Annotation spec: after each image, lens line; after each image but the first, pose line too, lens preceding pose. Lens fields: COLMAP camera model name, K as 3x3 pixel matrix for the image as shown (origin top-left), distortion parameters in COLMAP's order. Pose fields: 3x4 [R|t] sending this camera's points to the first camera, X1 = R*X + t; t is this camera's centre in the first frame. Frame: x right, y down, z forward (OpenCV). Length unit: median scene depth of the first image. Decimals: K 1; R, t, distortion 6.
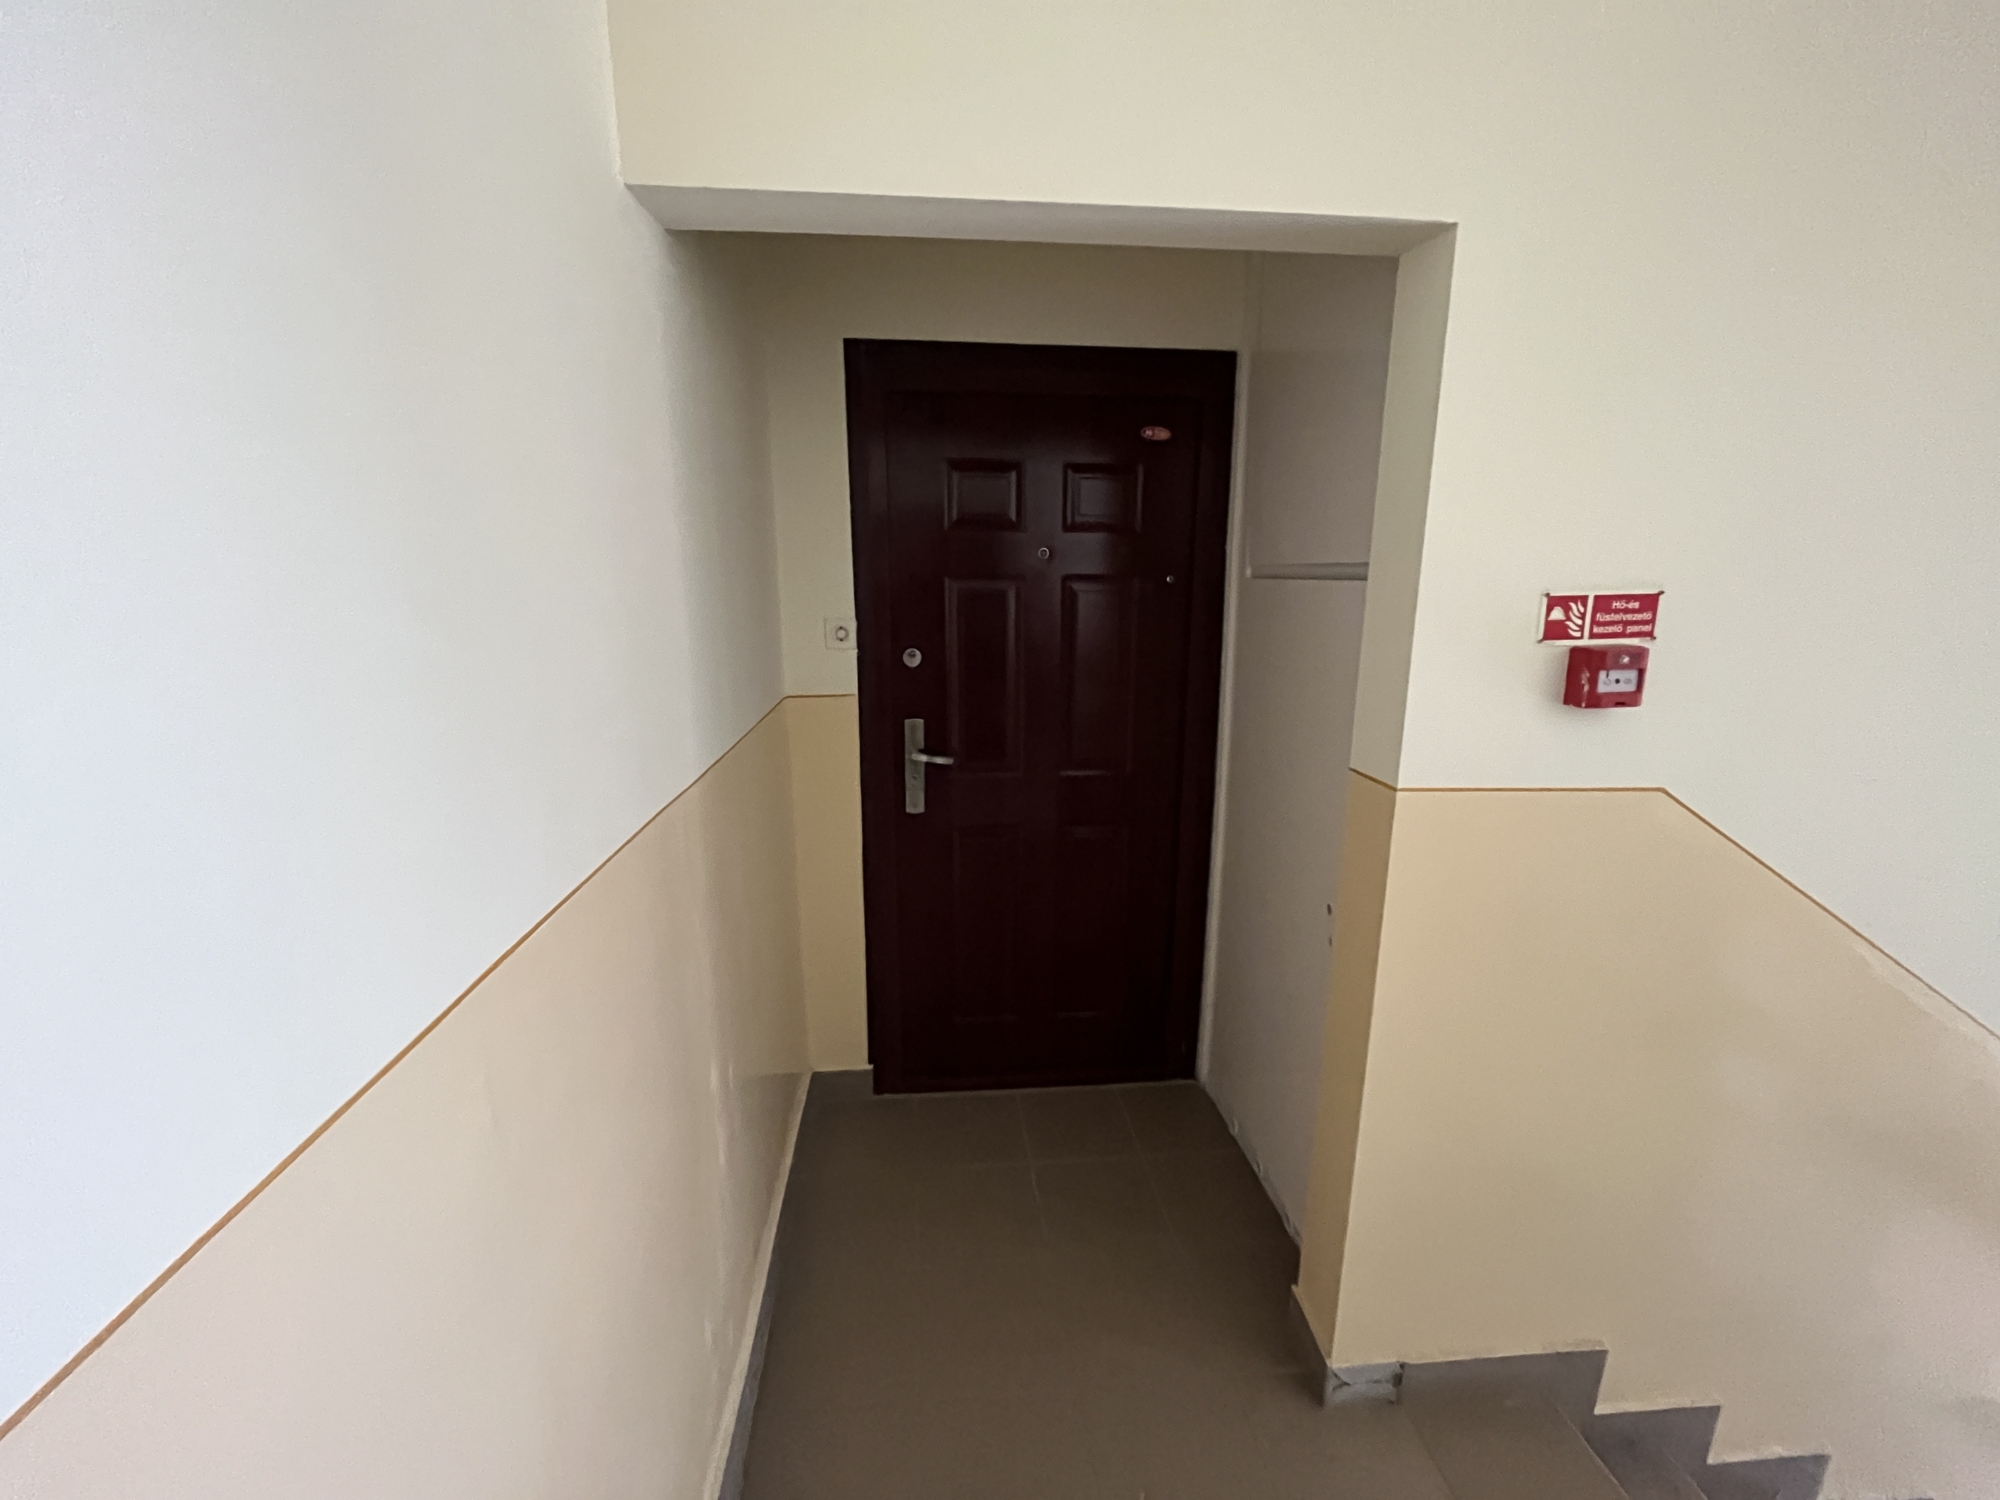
lens RADIAL K [[804.7, 0, 996.6], [0, 804.7, 750.5], [0, 0, 1]] dist [-0.000182, -0.000004]
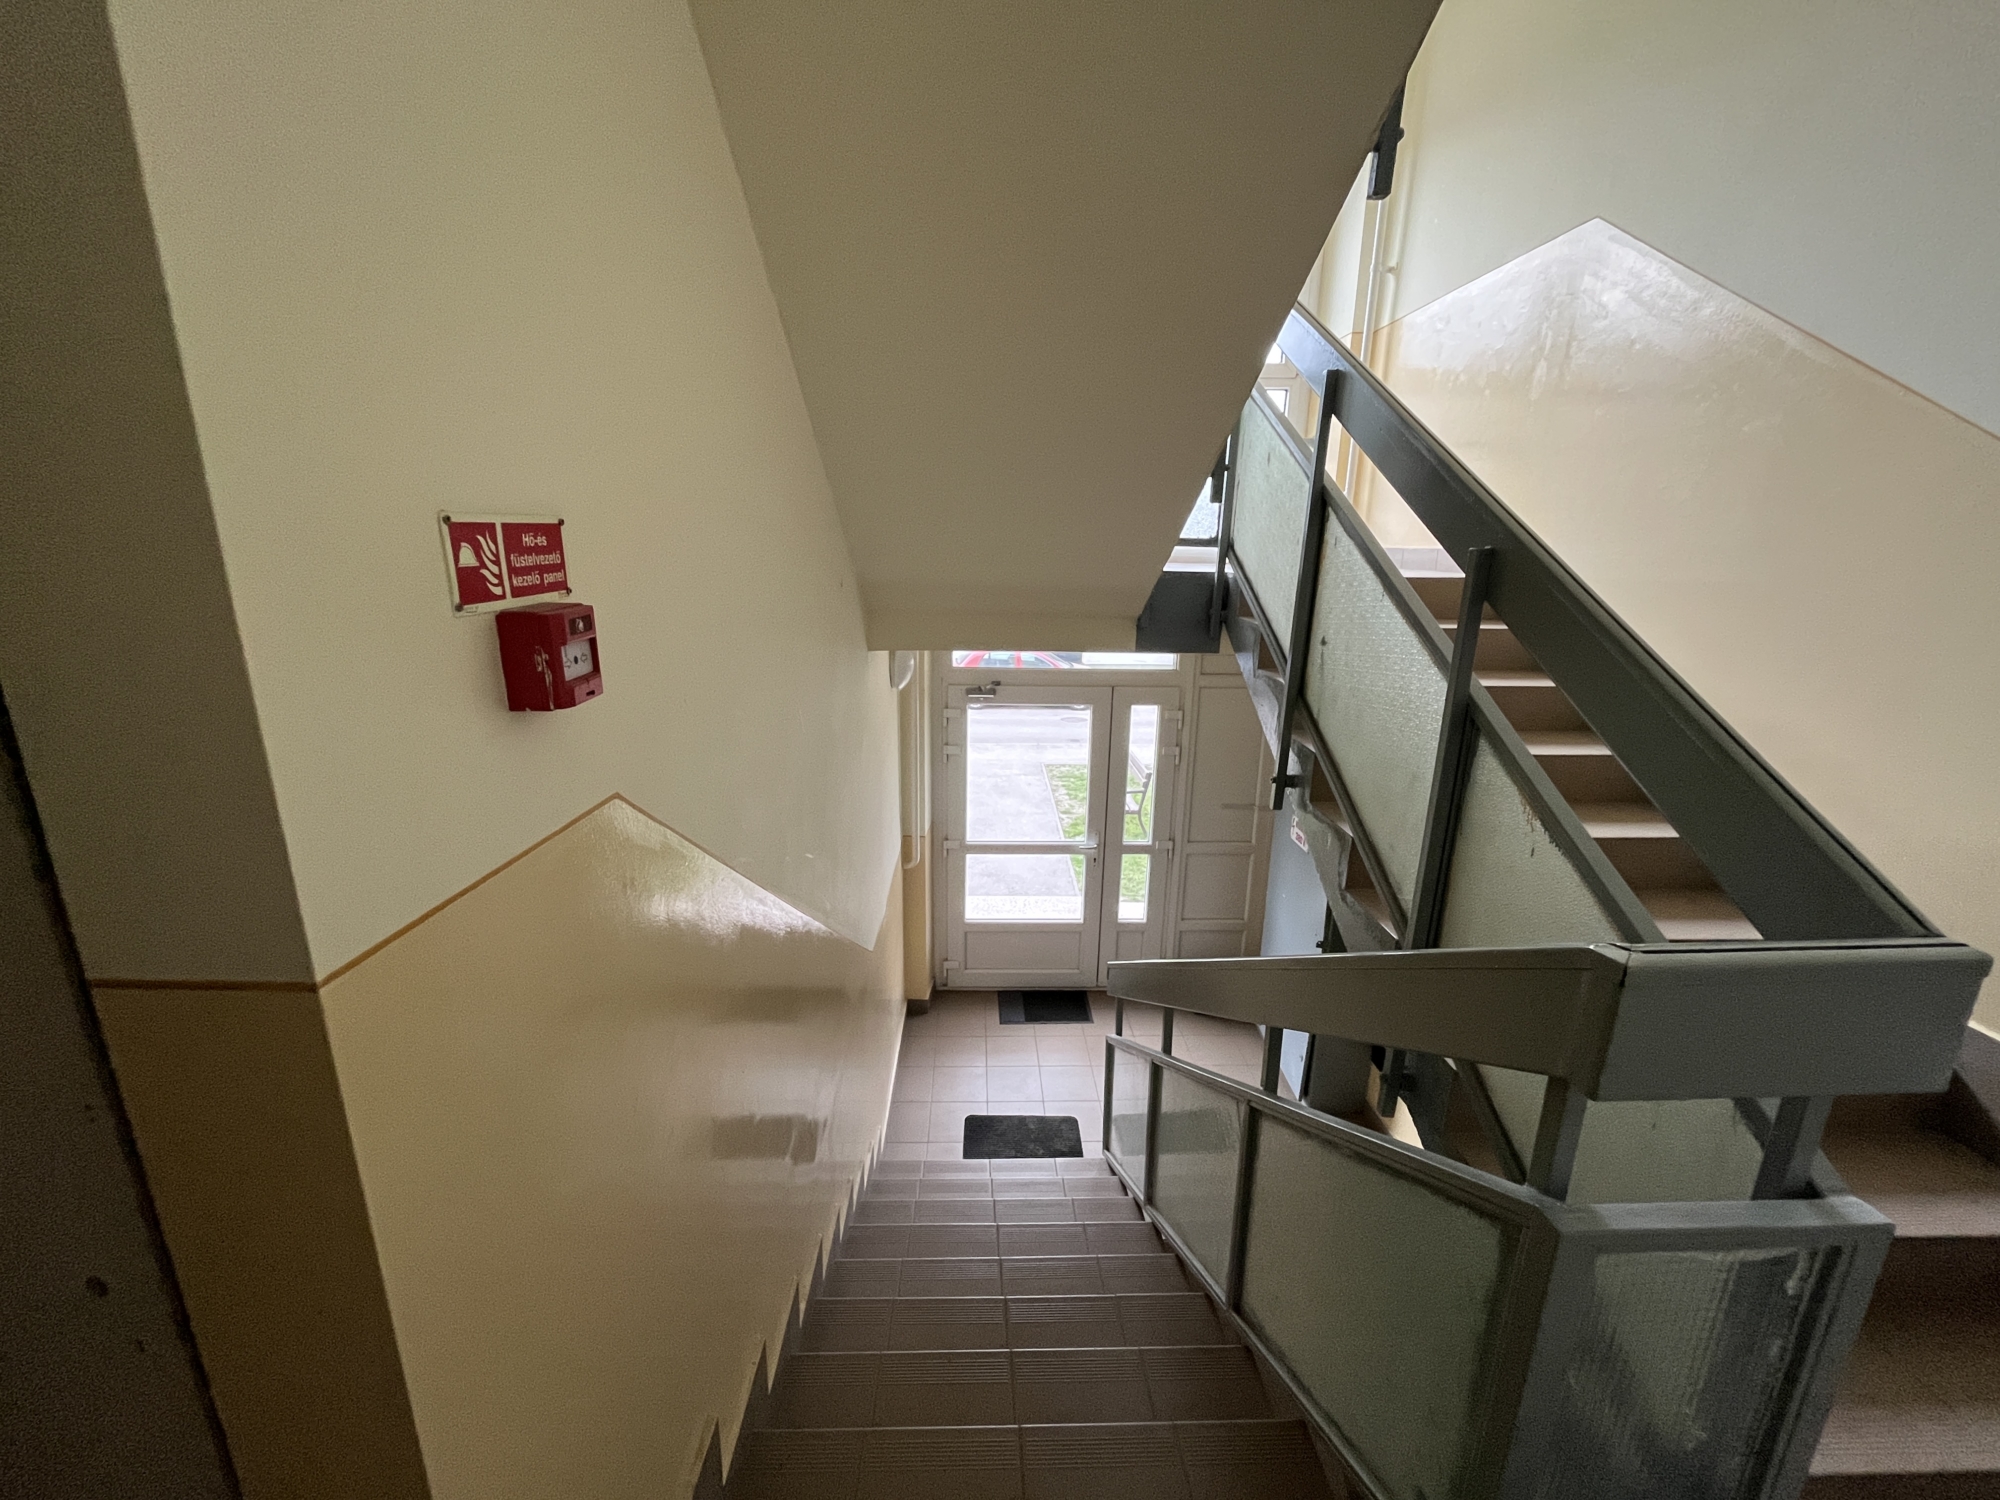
lens RADIAL K [[804.7, 0, 997.1], [0, 804.7, 755.5], [0, 0, 1]] dist [-0.000182, -0.000004]
pose [[0.056618, -0.252267, 0.966000, 0.147000], [0.206795, 0.949533, 0.235846, -0.094015], [-0.976745, 0.186411, 0.105928, 0.607604]]
